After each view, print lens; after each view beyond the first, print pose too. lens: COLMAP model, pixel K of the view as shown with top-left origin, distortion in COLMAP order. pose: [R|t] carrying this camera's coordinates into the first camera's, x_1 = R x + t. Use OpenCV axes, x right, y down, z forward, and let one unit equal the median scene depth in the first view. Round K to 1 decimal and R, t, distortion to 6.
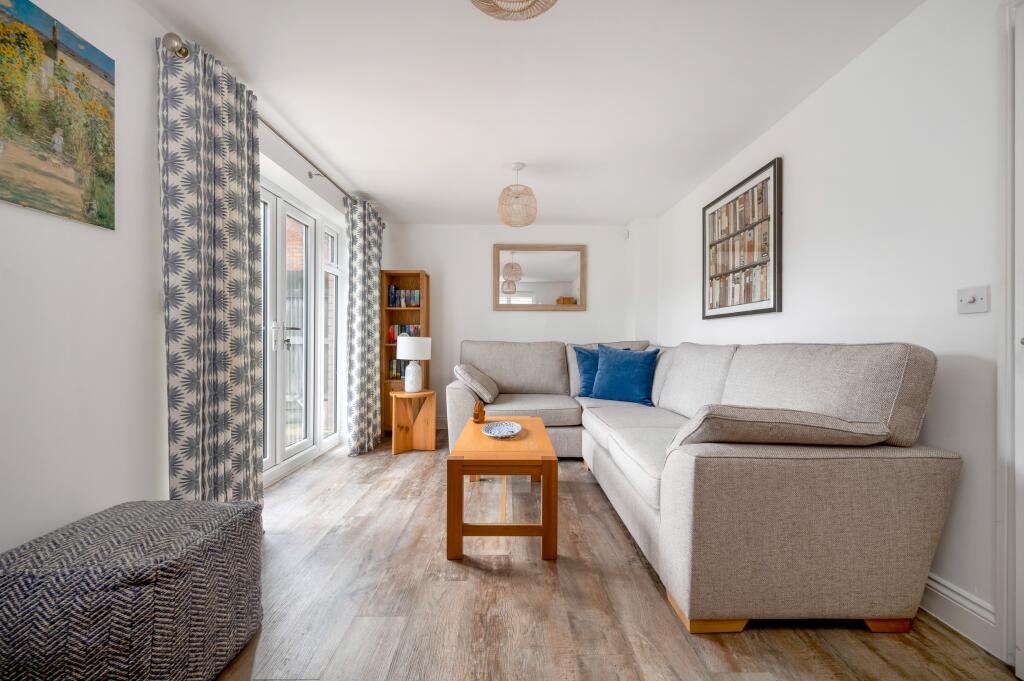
lens RADIAL K [[407.8, 0, 518.8], [0, 407.8, 340.7], [0, 0, 1]] dist [0.000322, 0.000460]
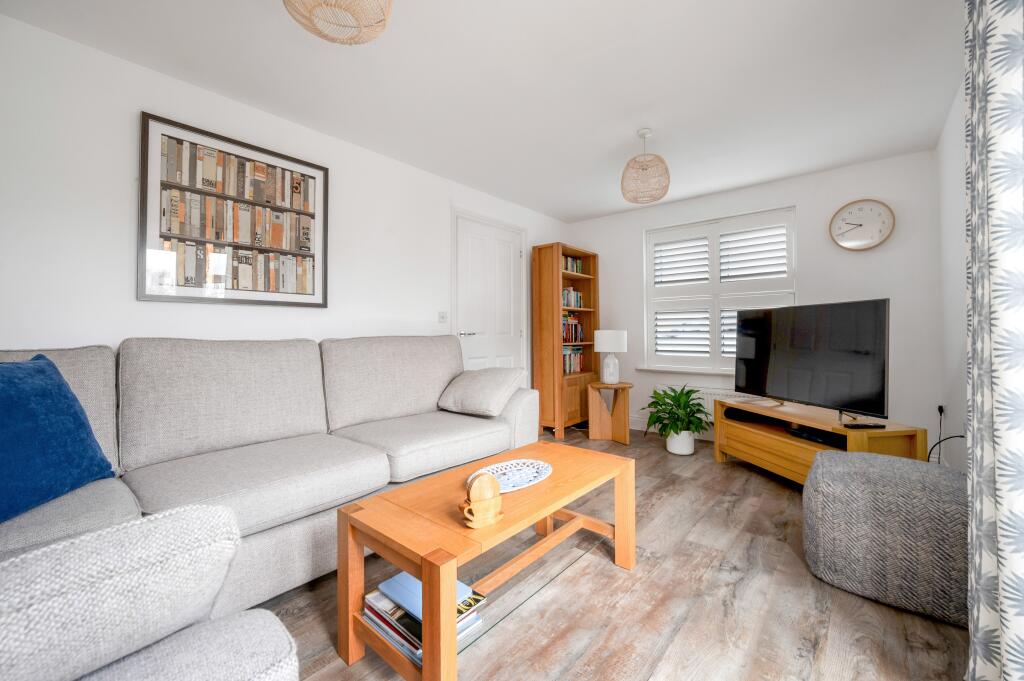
lens RADIAL K [[407.8, 0, 506.3], [0, 407.8, 331.7], [0, 0, 1]] dist [0.000322, 0.000460]
pose [[-0.734891, 0.005955, 0.678159, -0.606988], [0.002526, 0.999979, -0.006043, 0.002024], [-0.678181, -0.002728, -0.734890, 1.919459]]
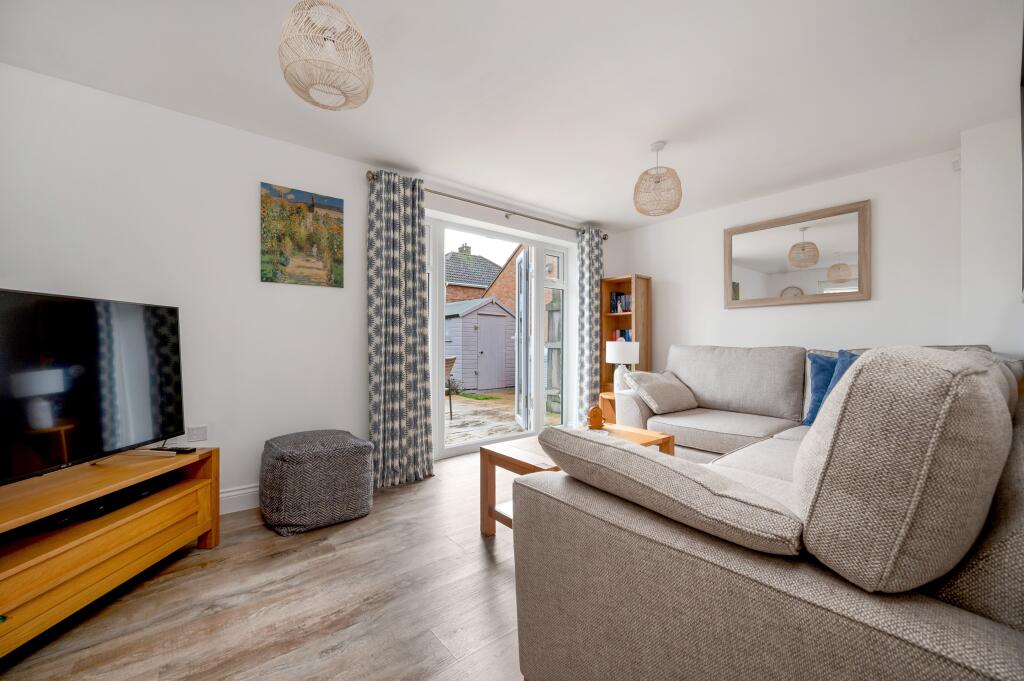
lens RADIAL K [[407.8, 0, 512.0], [0, 407.8, 346.1], [0, 0, 1]] dist [0.000322, 0.000460]
pose [[0.620261, -0.000451, -0.784395, 0.813698], [0.000435, 1.000000, -0.000230, 0.004007], [0.784395, -0.000198, 0.620261, 0.347920]]
